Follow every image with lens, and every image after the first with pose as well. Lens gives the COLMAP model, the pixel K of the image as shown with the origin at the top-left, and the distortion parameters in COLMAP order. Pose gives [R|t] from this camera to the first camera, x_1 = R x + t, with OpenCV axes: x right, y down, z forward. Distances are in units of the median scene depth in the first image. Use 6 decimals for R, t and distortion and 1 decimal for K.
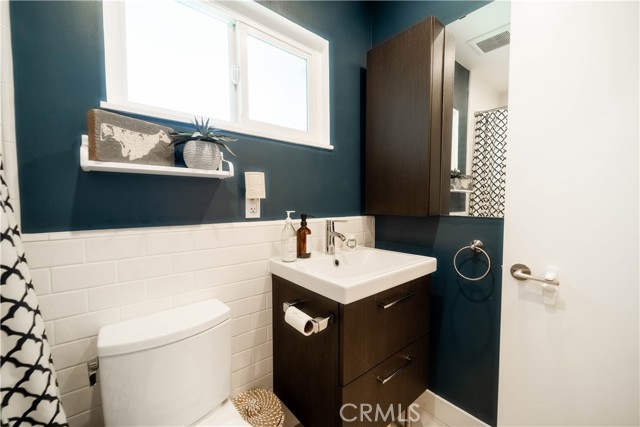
lens RADIAL K [[261.6, 0, 320.3], [0, 261.6, 211.6], [0, 0, 1]] dist [-0.000103, 0.000094]
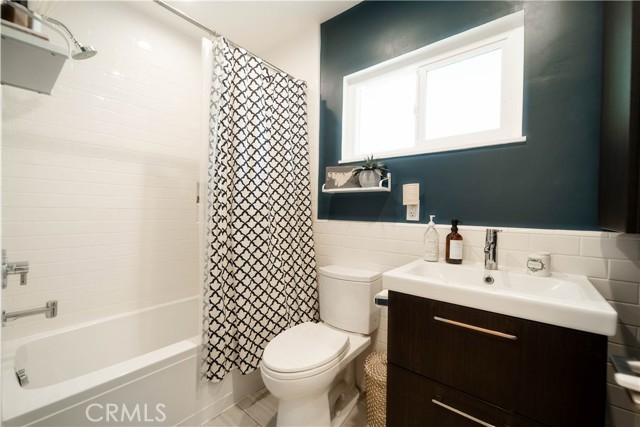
lens RADIAL K [[261.6, 0, 324.2], [0, 261.6, 211.3], [0, 0, 1]] dist [-0.000103, 0.000094]
pose [[0.190677, 0.011444, -0.981586, 0.878733], [-0.045617, 0.998955, 0.002785, -0.003675], [0.980592, 0.044246, 0.191000, 0.341295]]
